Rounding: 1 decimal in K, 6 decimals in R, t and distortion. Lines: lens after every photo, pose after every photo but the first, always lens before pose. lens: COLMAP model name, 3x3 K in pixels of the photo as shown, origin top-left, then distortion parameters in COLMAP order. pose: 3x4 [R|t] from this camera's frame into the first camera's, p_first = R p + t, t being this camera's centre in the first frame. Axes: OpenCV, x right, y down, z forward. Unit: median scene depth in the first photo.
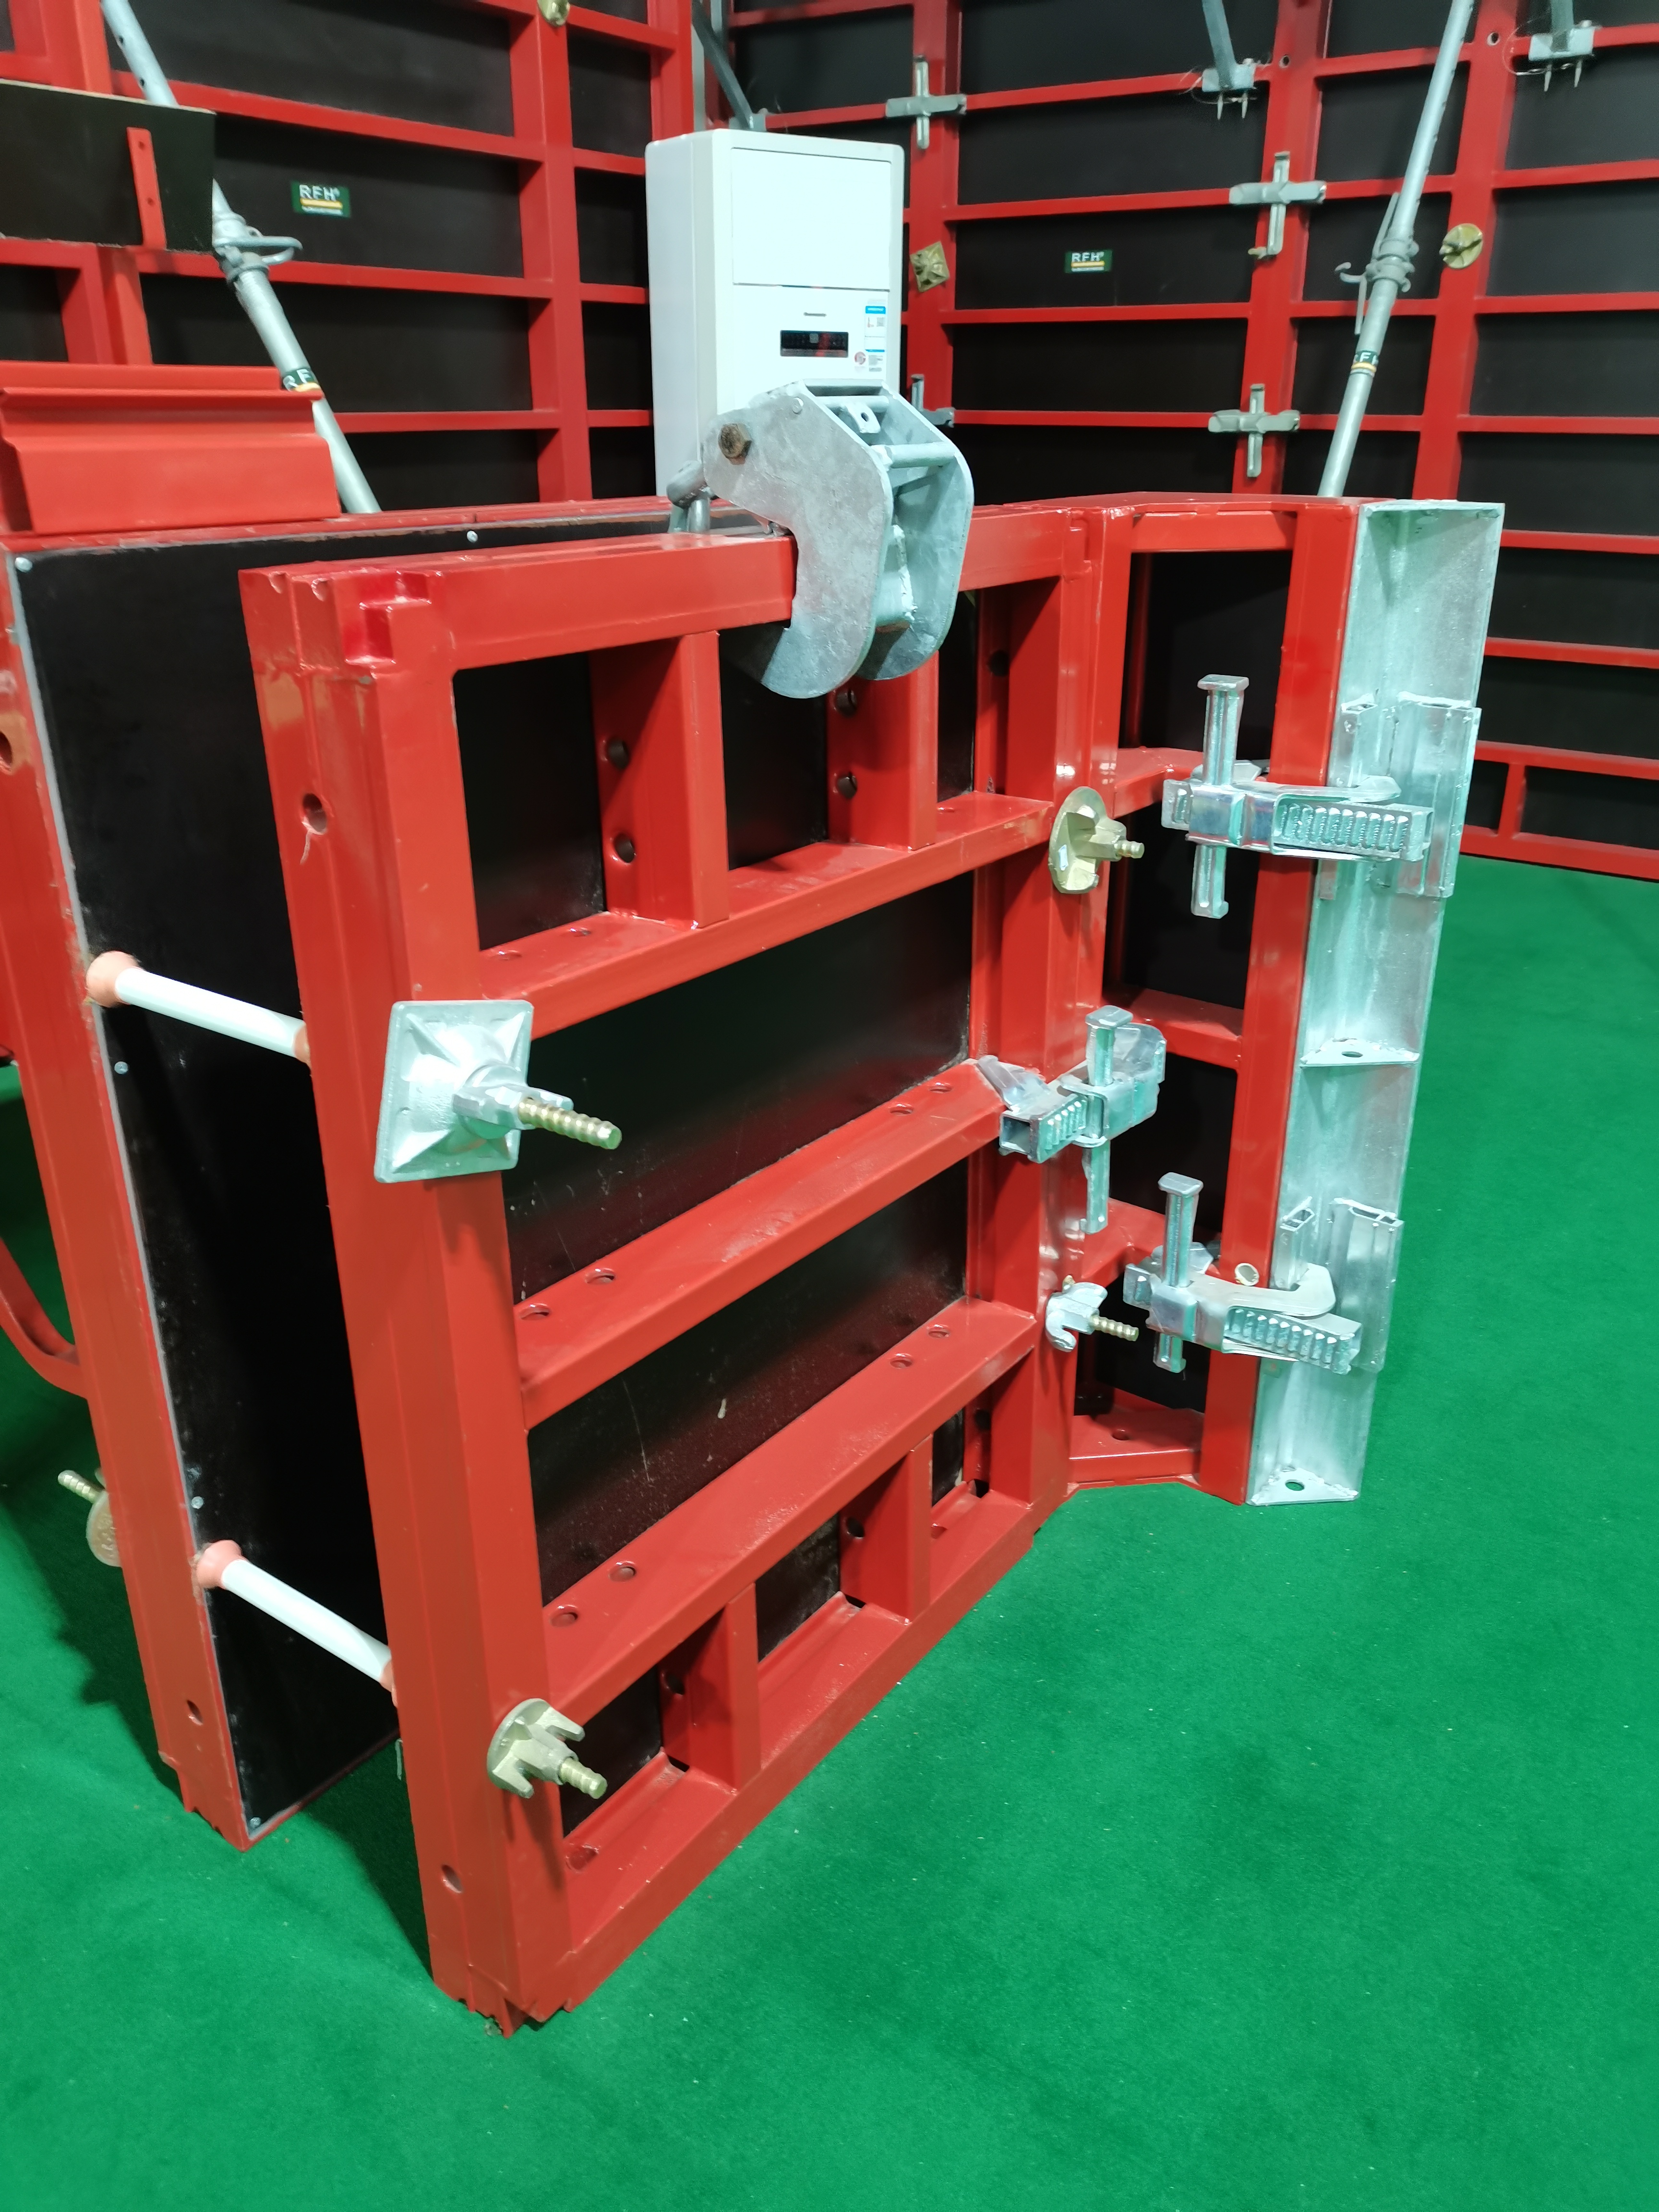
lens RADIAL K [[1690.4, 0, 829.5], [0, 1690.4, 1106.0], [0, 0, 1]] dist [0.058259, -0.054648]
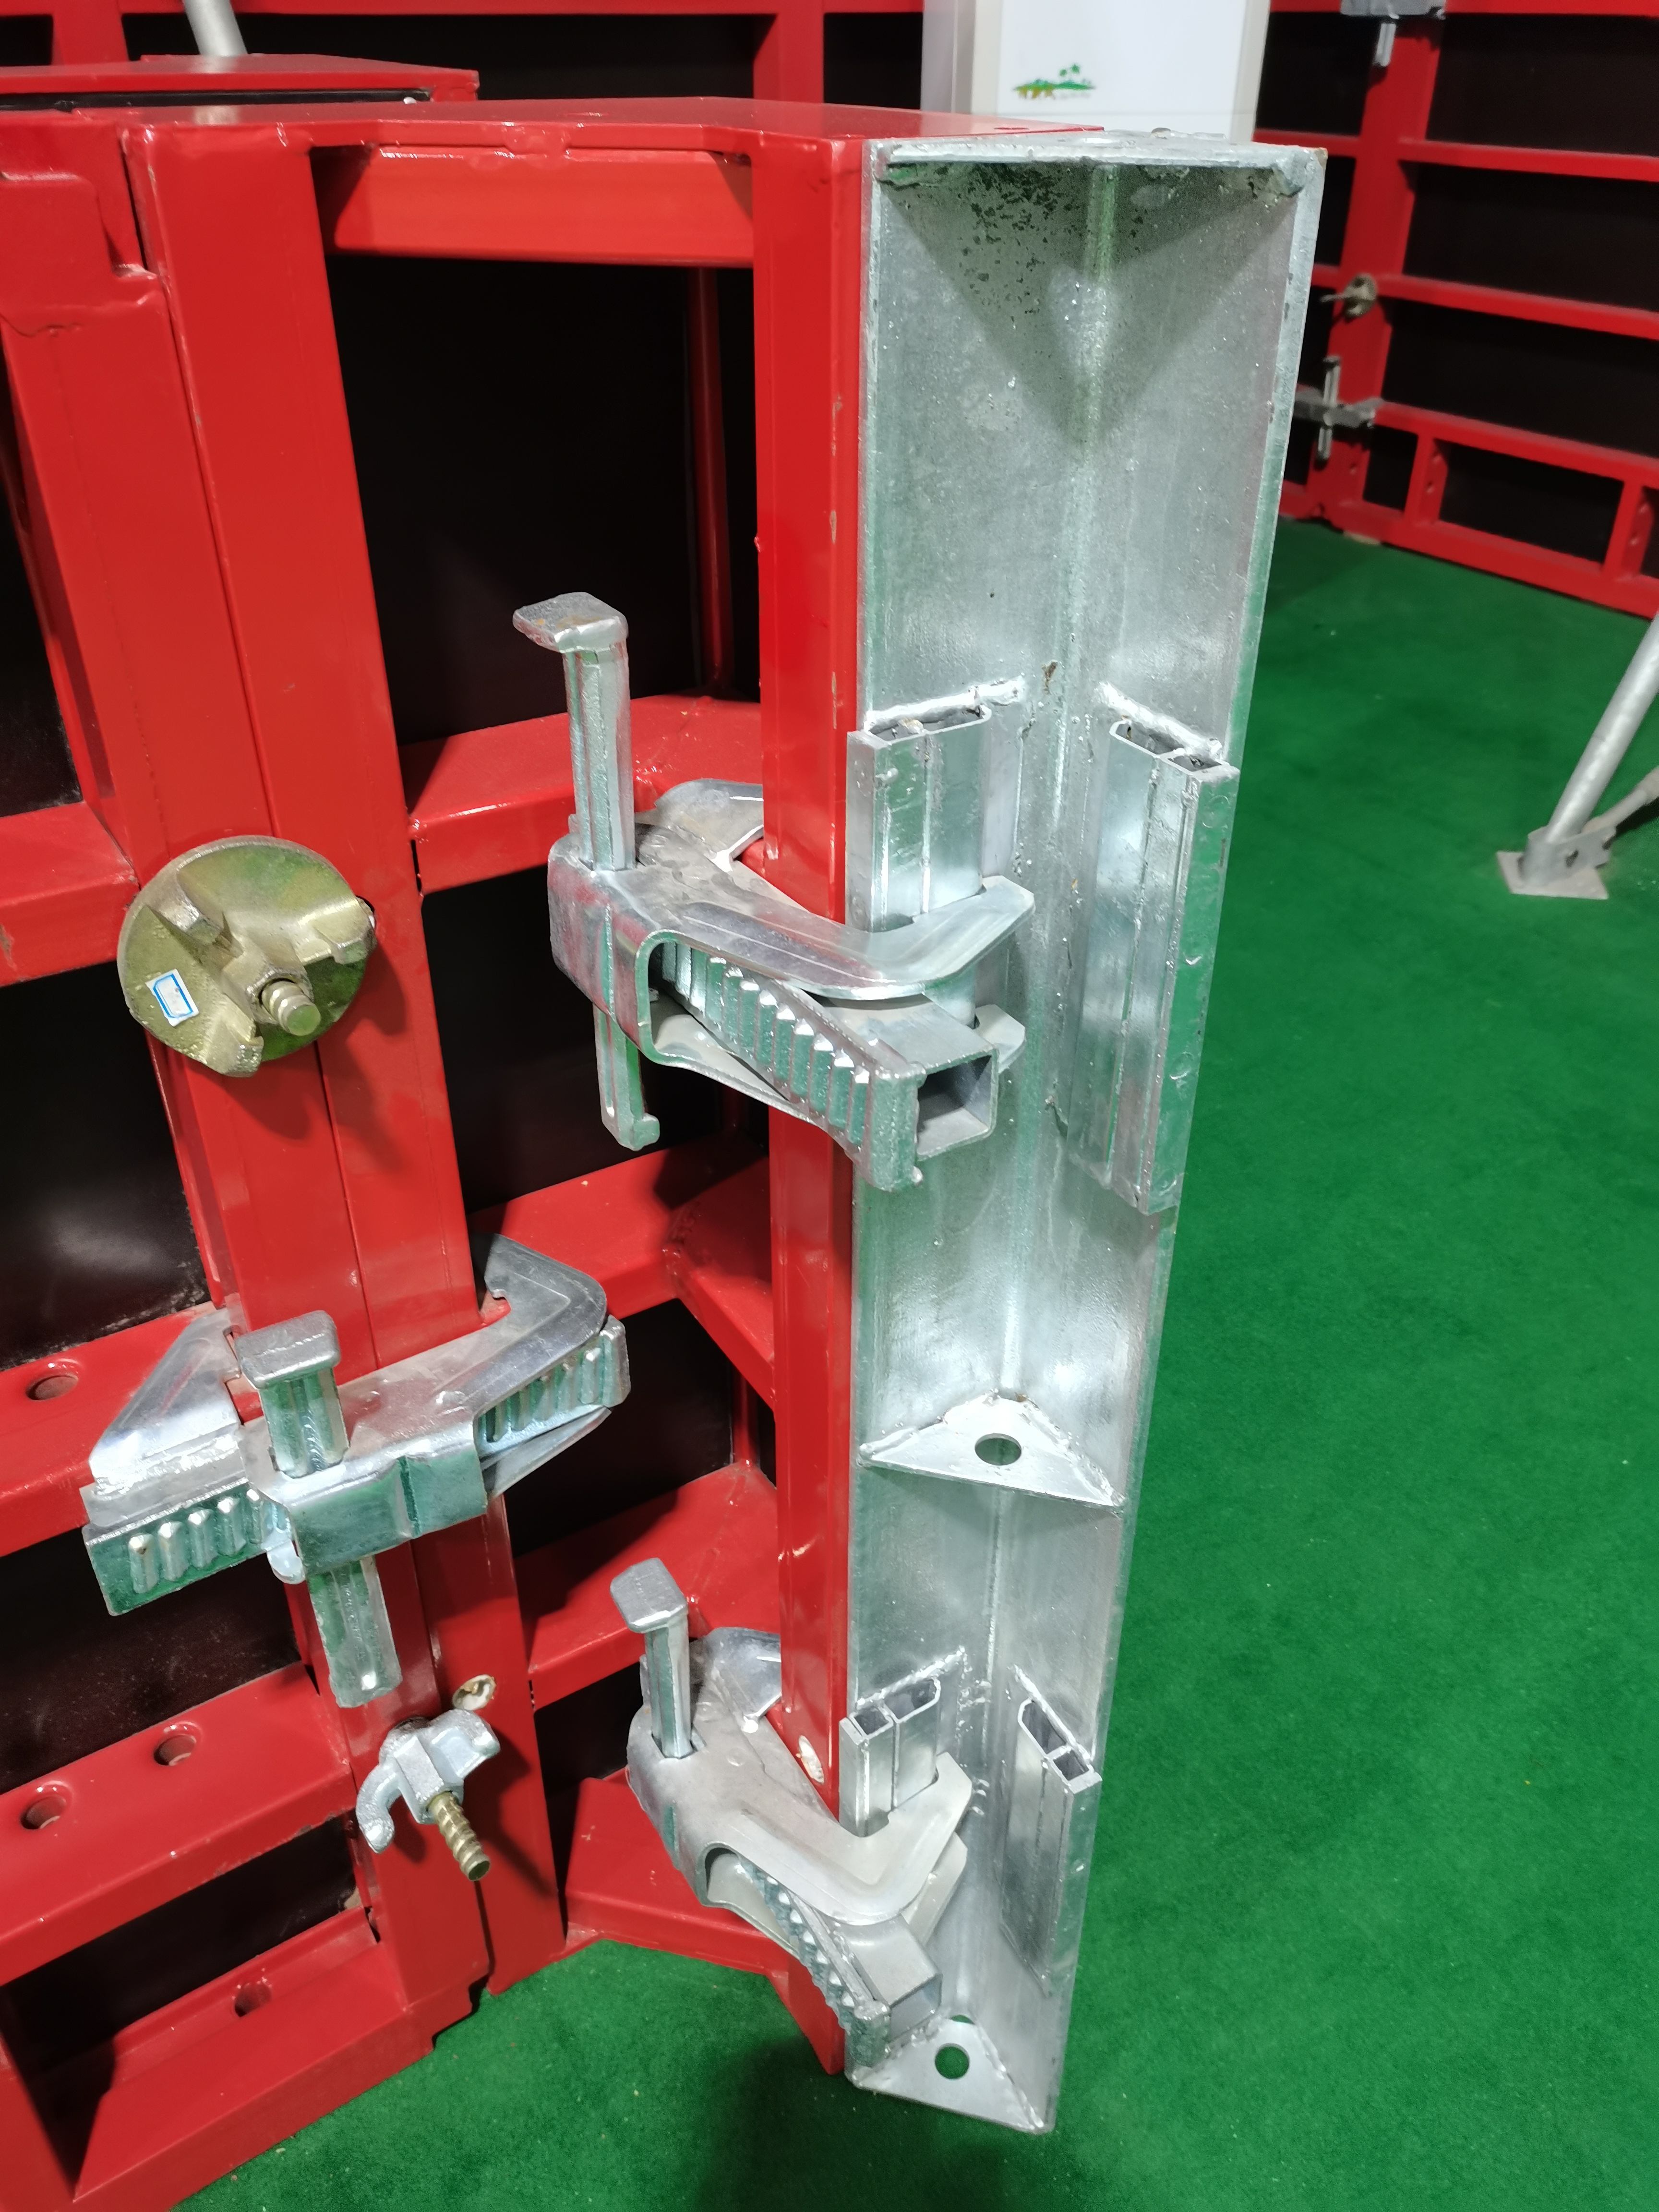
lens RADIAL K [[1690.4, 0, 829.5], [0, 1690.4, 1106.0], [0, 0, 1]] dist [0.058259, -0.054648]
pose [[0.935355, 0.190879, -0.297784, 0.410014], [-0.135899, 0.971207, 0.195676, -0.216829], [0.326560, -0.142559, 0.934364, 0.613380]]
